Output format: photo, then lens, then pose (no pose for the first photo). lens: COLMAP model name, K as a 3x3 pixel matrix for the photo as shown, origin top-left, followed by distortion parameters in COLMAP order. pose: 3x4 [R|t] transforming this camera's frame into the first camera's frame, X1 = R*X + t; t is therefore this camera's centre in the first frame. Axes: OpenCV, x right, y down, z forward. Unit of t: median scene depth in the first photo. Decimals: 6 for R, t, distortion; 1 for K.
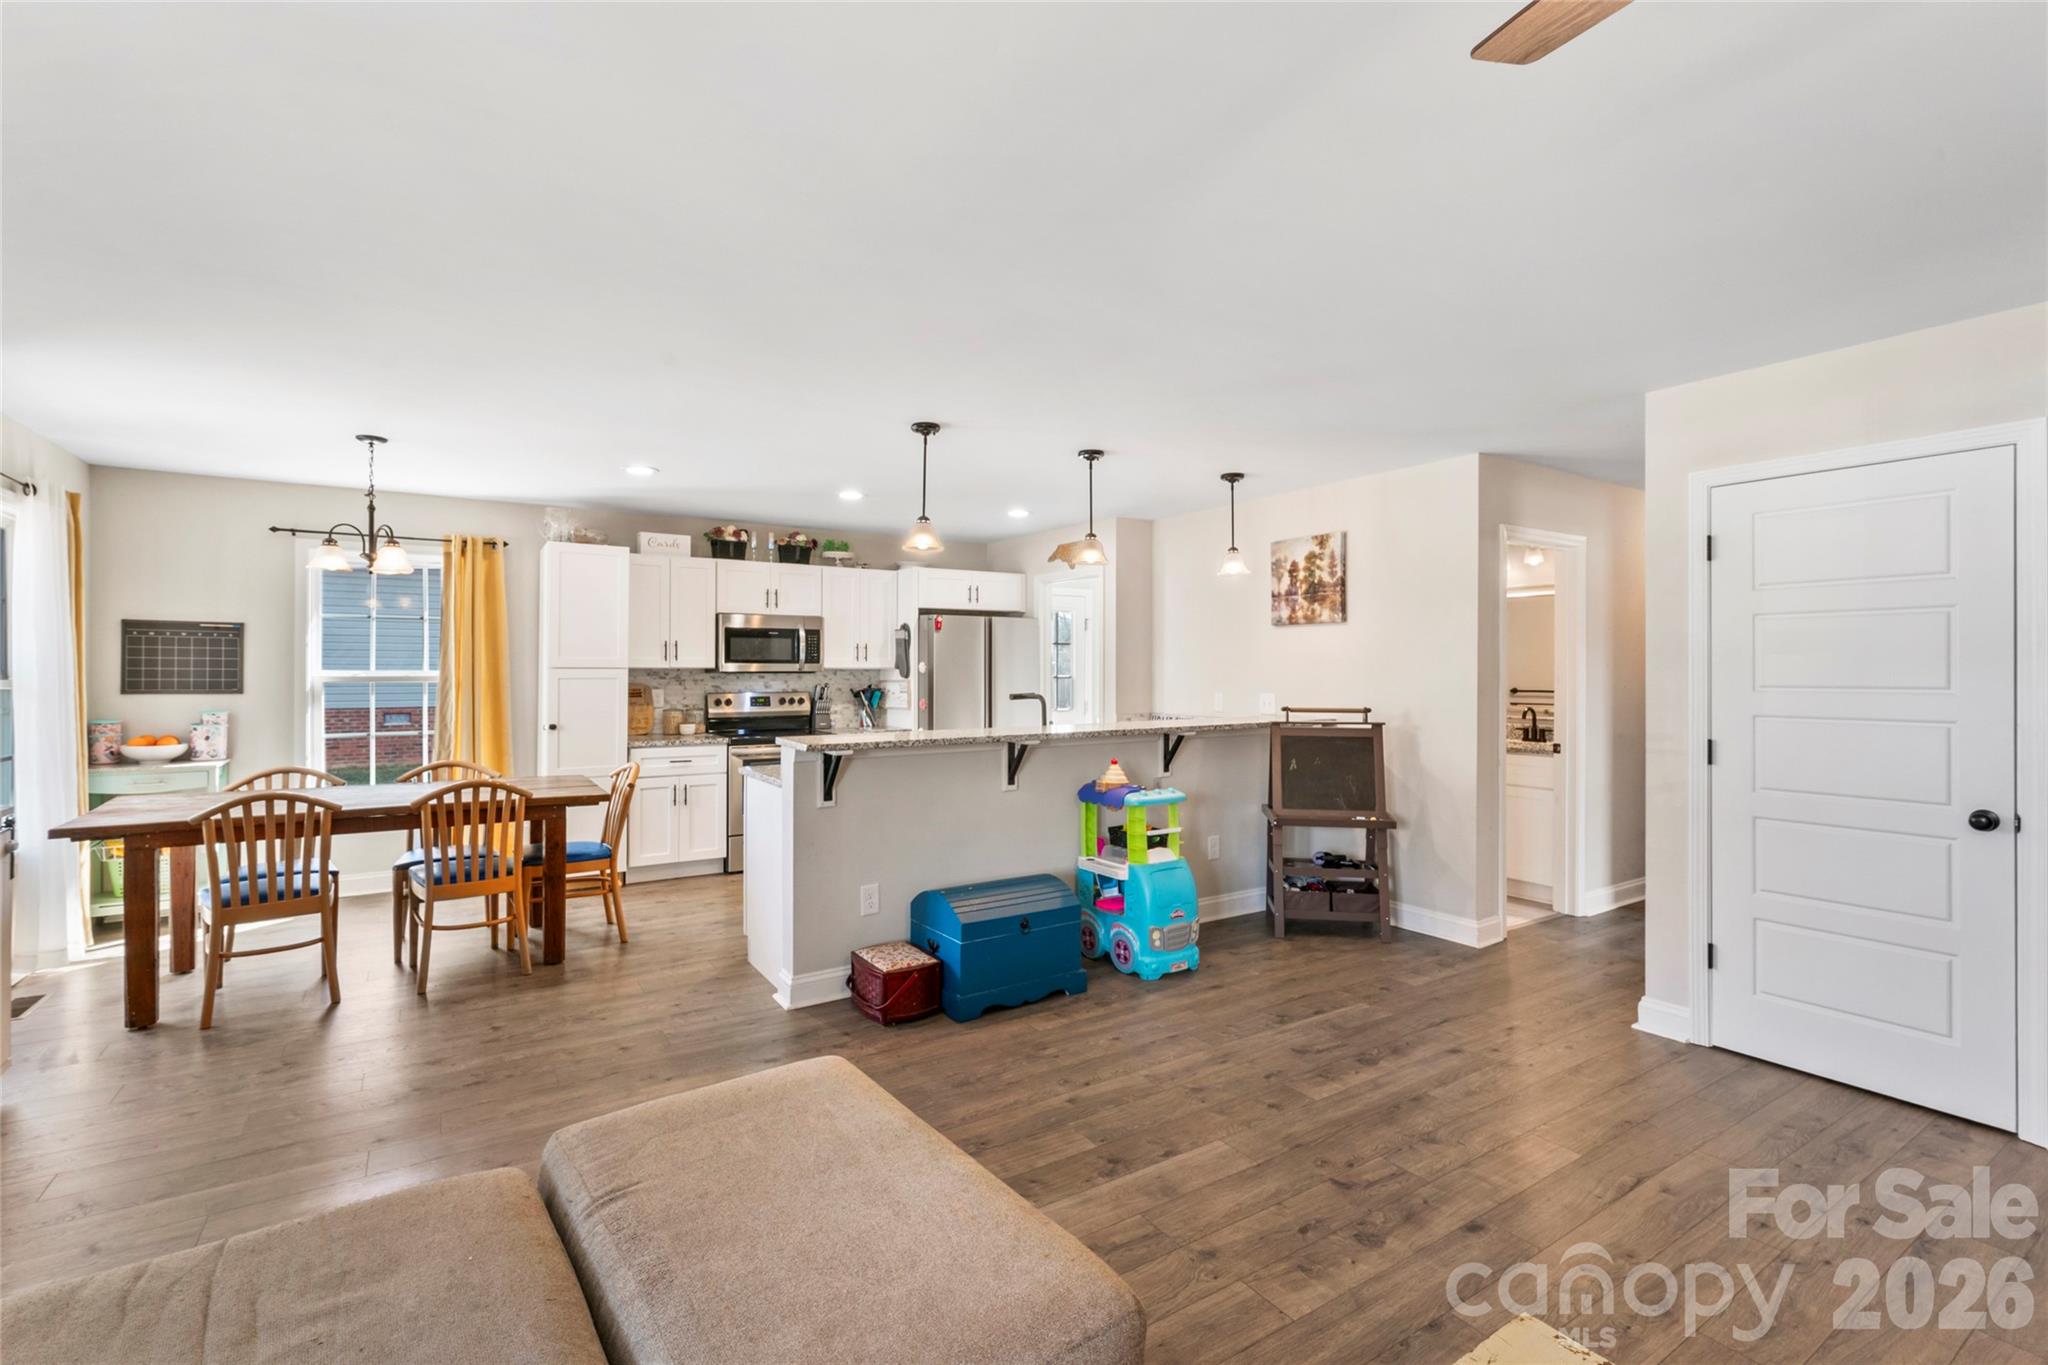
lens RADIAL K [[927.9, 0, 1022.4], [0, 927.9, 663.5], [0, 0, 1]] dist [-0.002936, 0.000444]
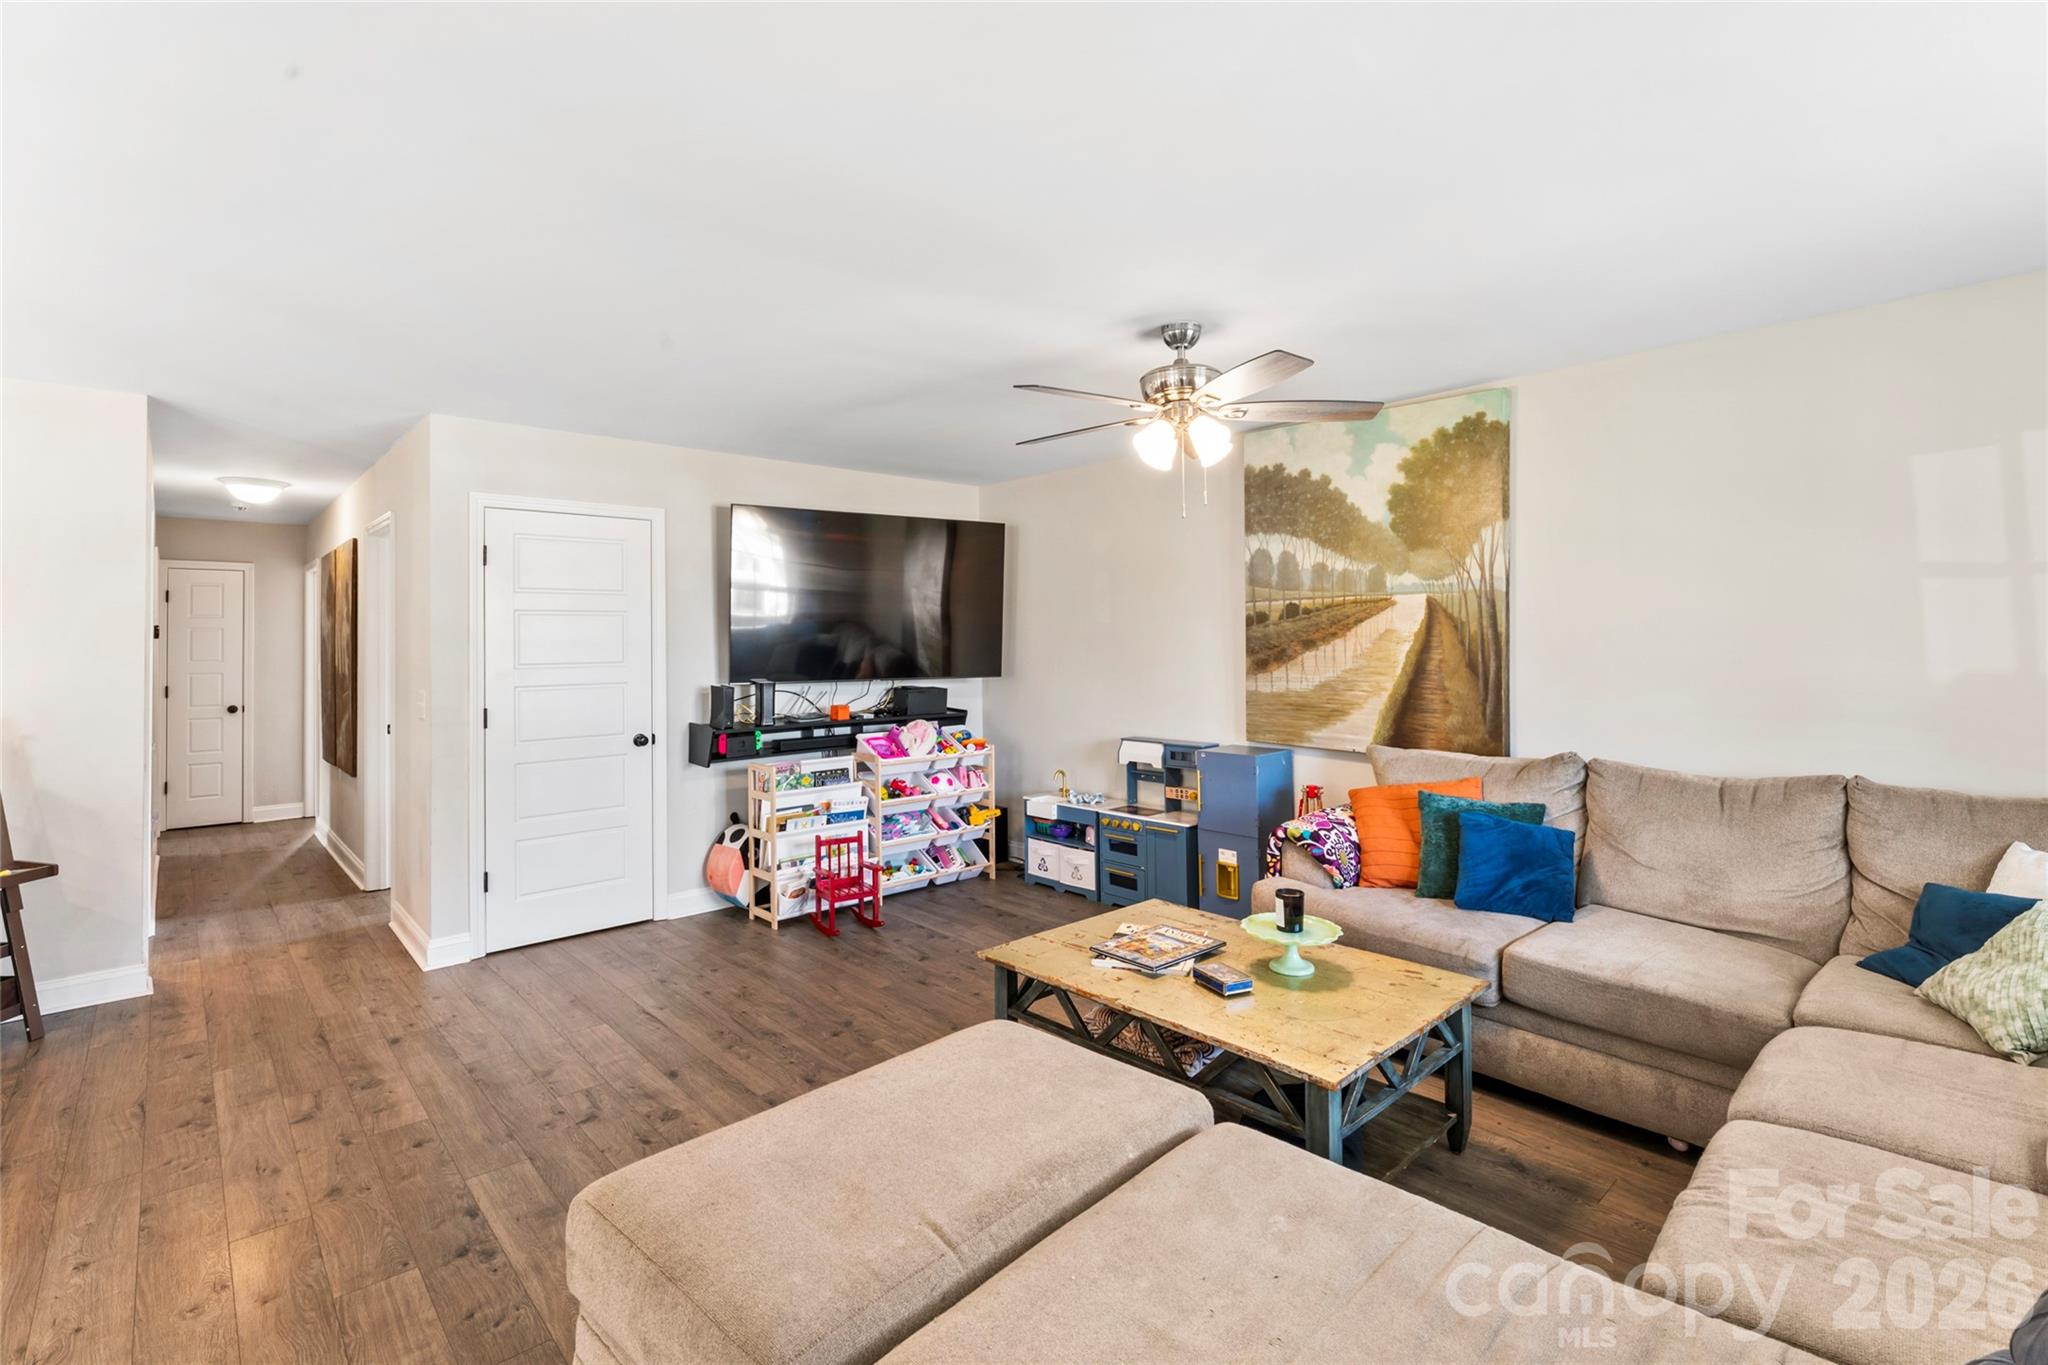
lens RADIAL K [[927.9, 0, 1028.1], [0, 927.9, 634.5], [0, 0, 1]] dist [-0.002936, 0.000444]
pose [[-0.173016, 0.010635, 0.984862, -0.400592], [0.004800, 0.999939, -0.009955, -0.001629], [-0.984907, 0.003005, -0.173057, 0.321075]]
